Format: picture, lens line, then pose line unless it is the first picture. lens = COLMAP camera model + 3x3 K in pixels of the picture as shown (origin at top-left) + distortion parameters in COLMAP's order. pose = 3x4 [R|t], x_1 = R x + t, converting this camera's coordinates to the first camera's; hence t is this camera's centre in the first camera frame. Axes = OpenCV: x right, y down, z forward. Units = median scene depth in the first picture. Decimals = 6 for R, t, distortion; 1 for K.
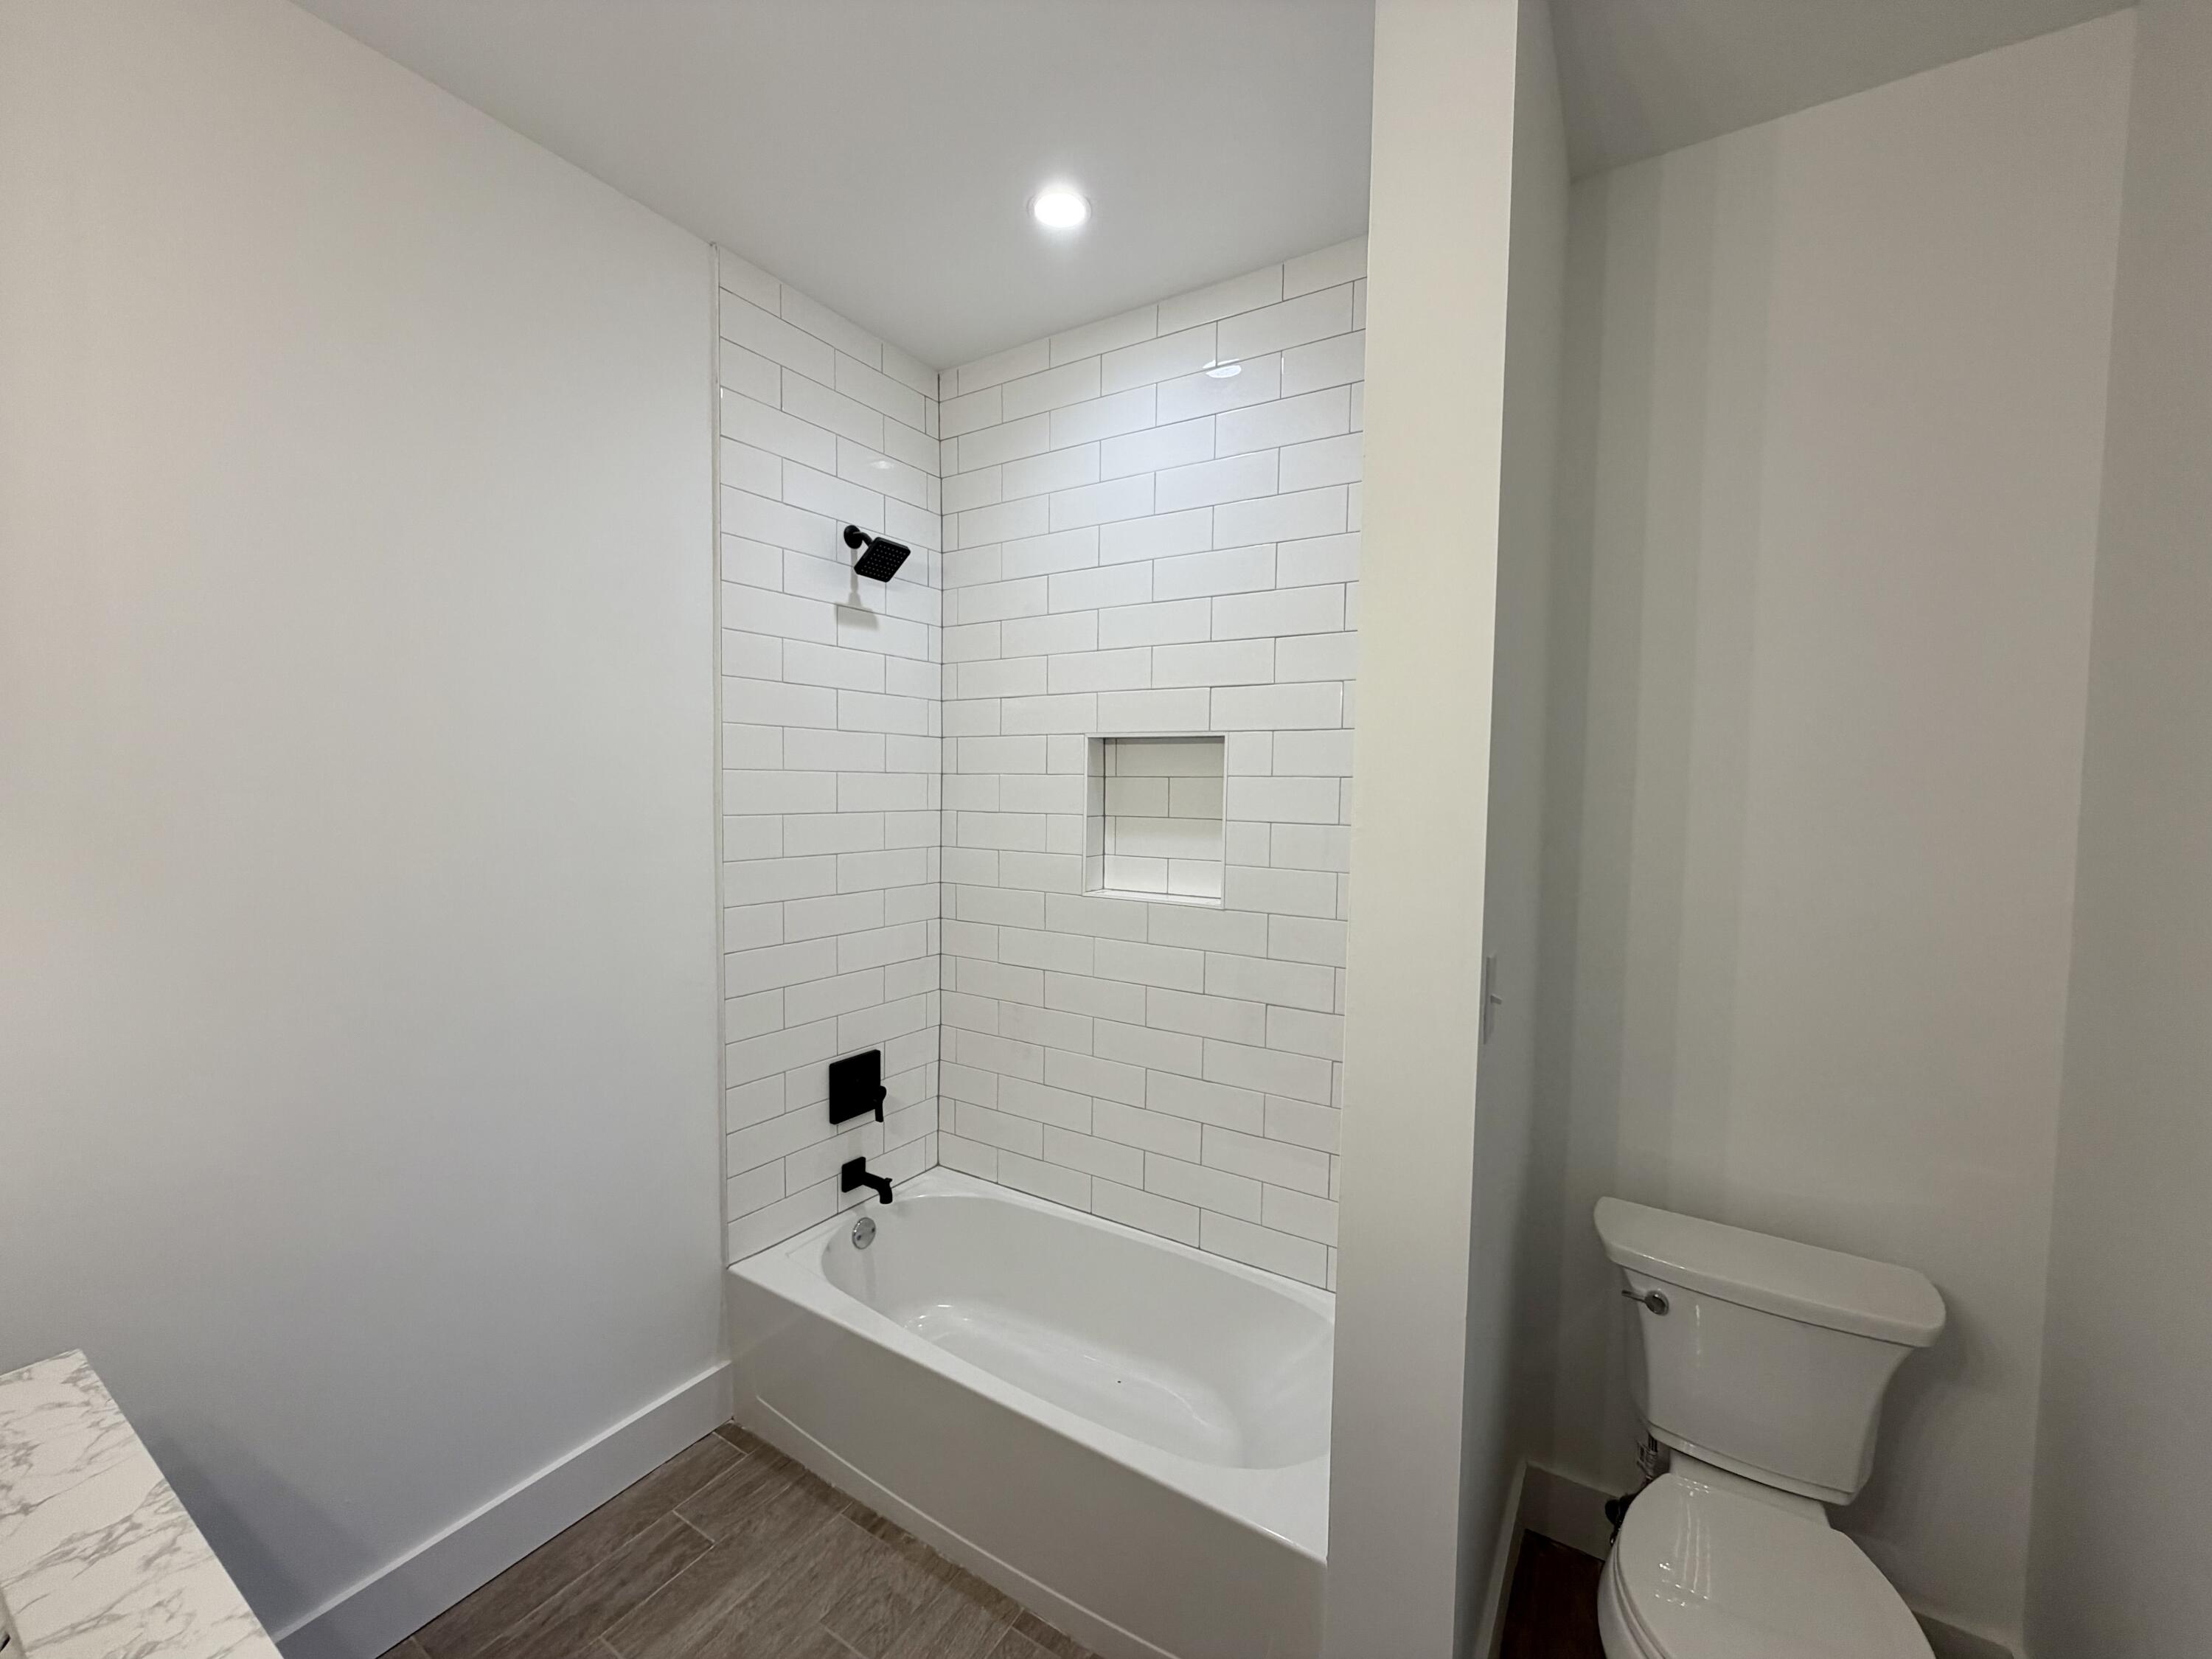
lens RADIAL K [[884.2, 0, 1108.6], [0, 884.2, 830.7], [0, 0, 1]] dist [0.001913, -0.000742]
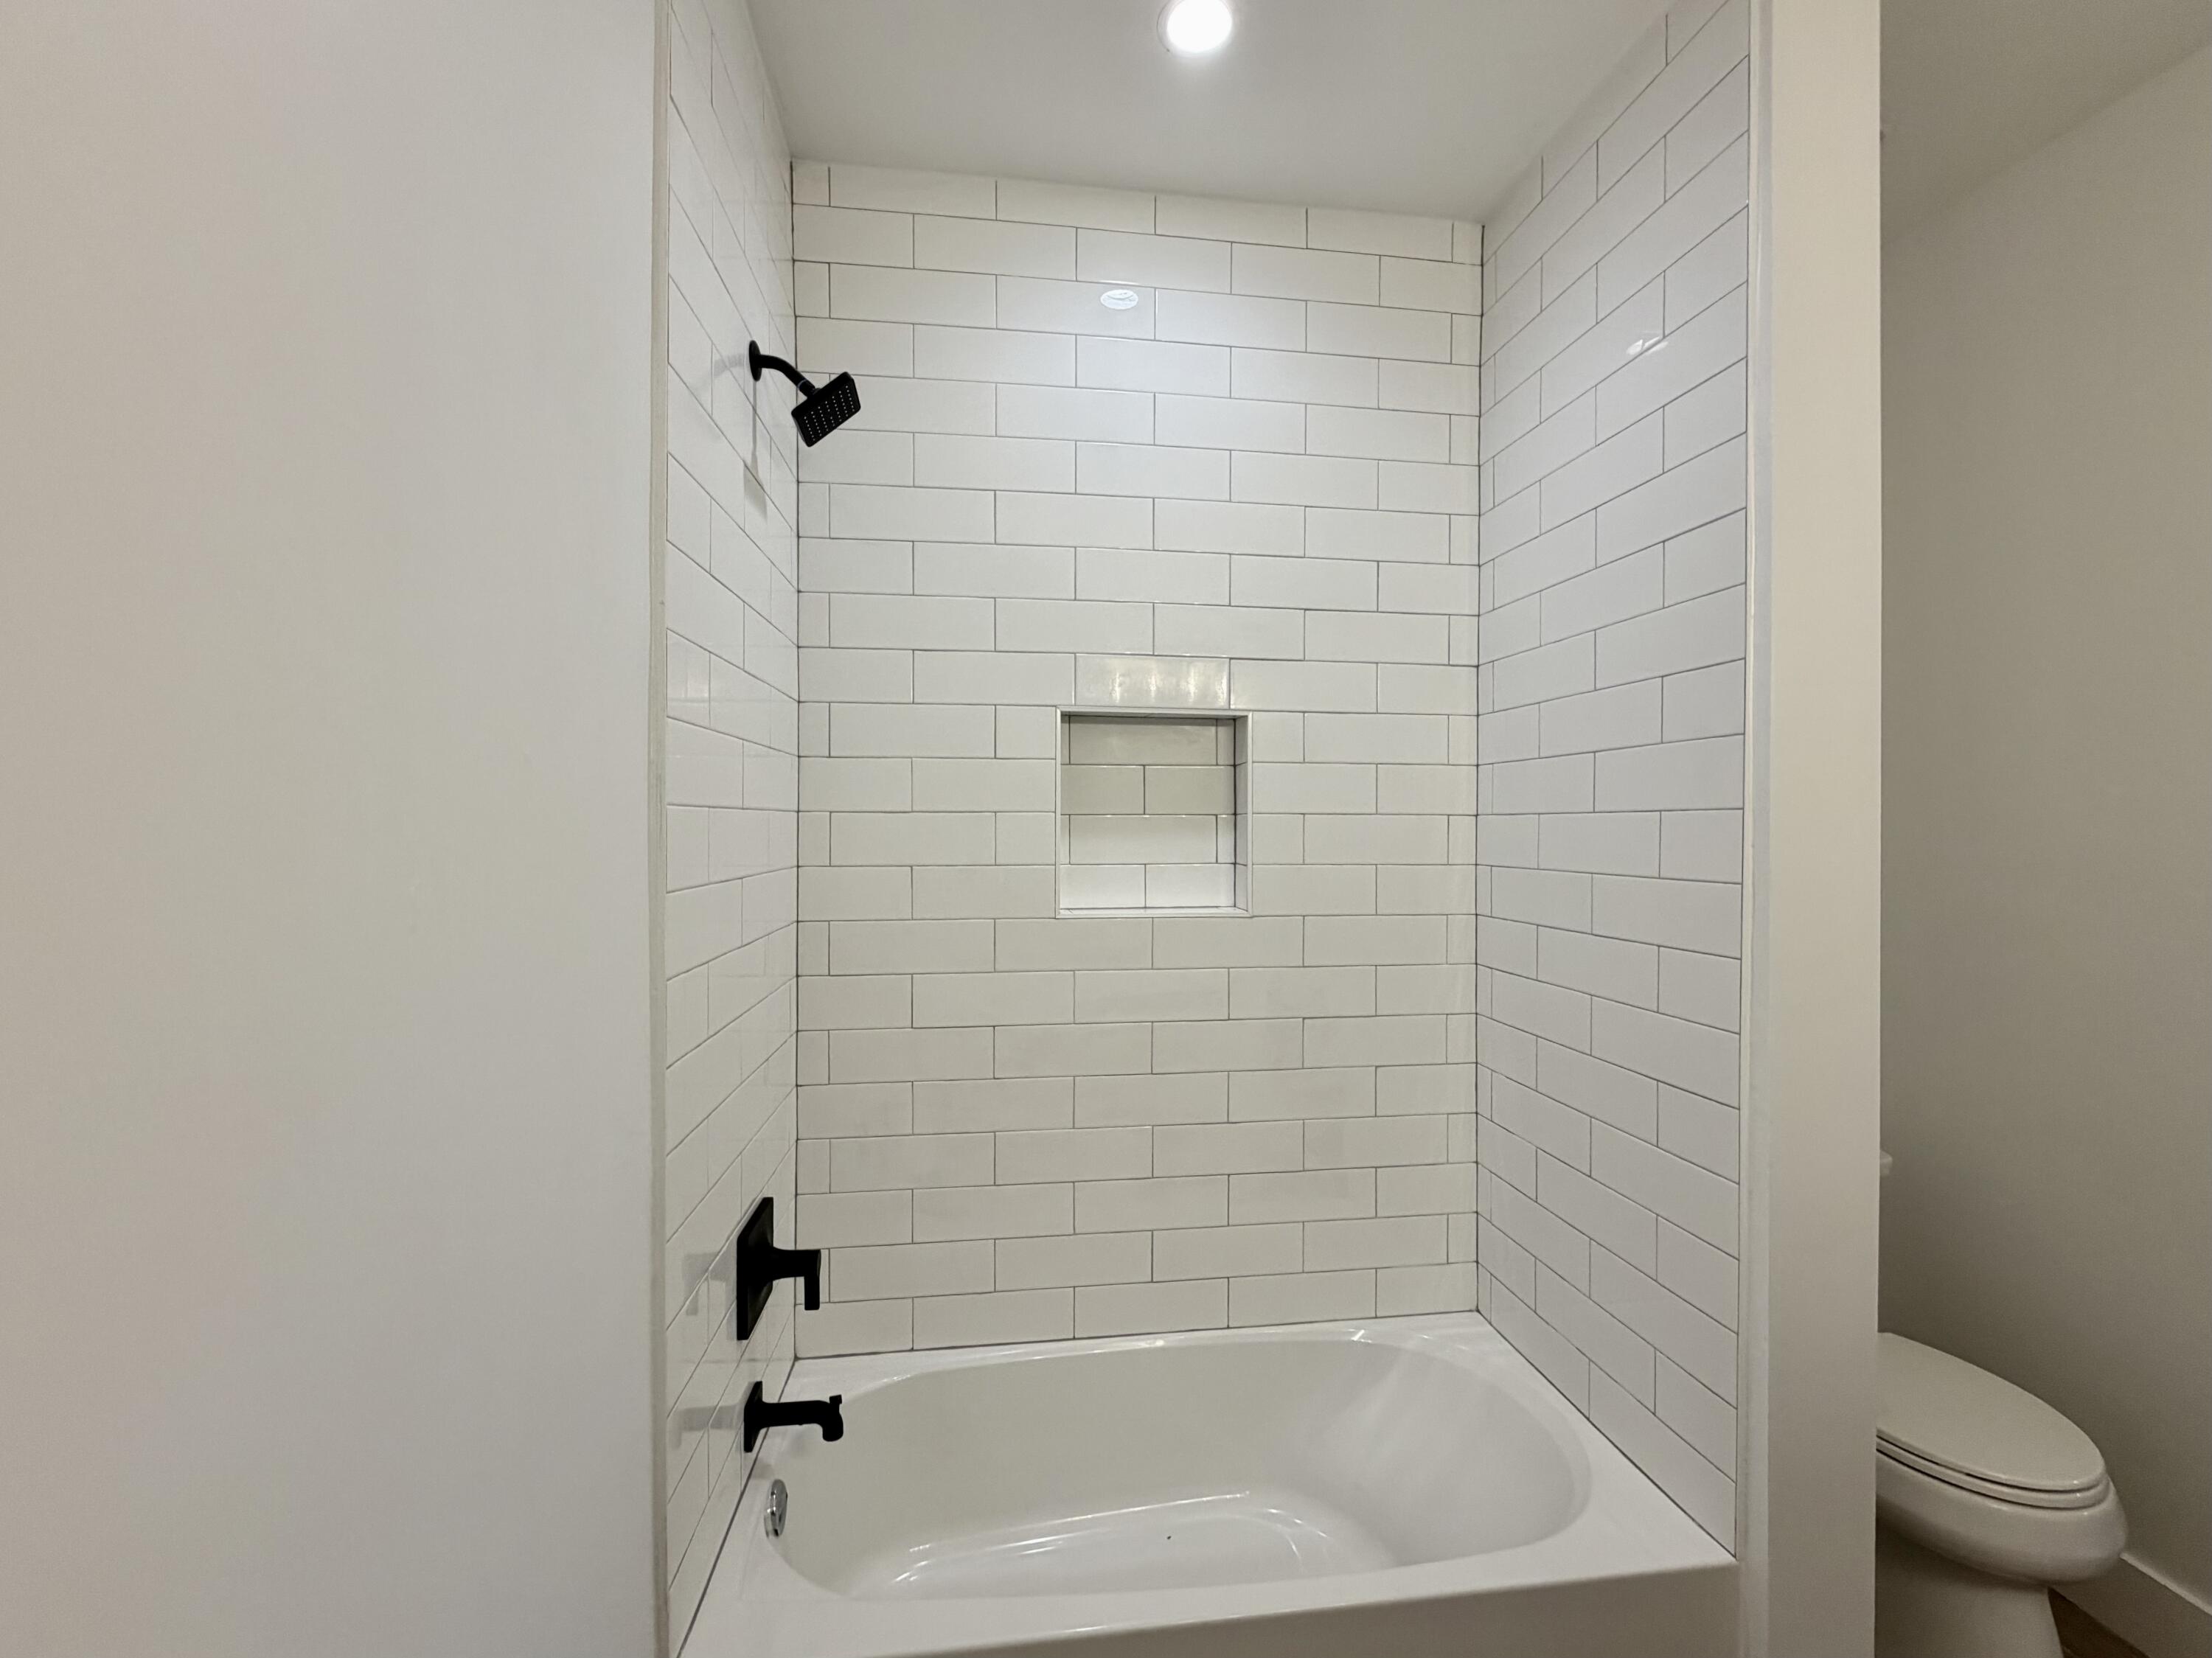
lens RADIAL K [[936.7, 0, 1112.3], [0, 936.7, 830.7], [0, 0, 1]] dist [-0.000965, -0.000026]
pose [[0.767547, -0.015761, 0.640799, -0.544997], [0.040909, 0.998864, -0.024433, 0.021708], [-0.639686, 0.044968, 0.767320, 0.374137]]
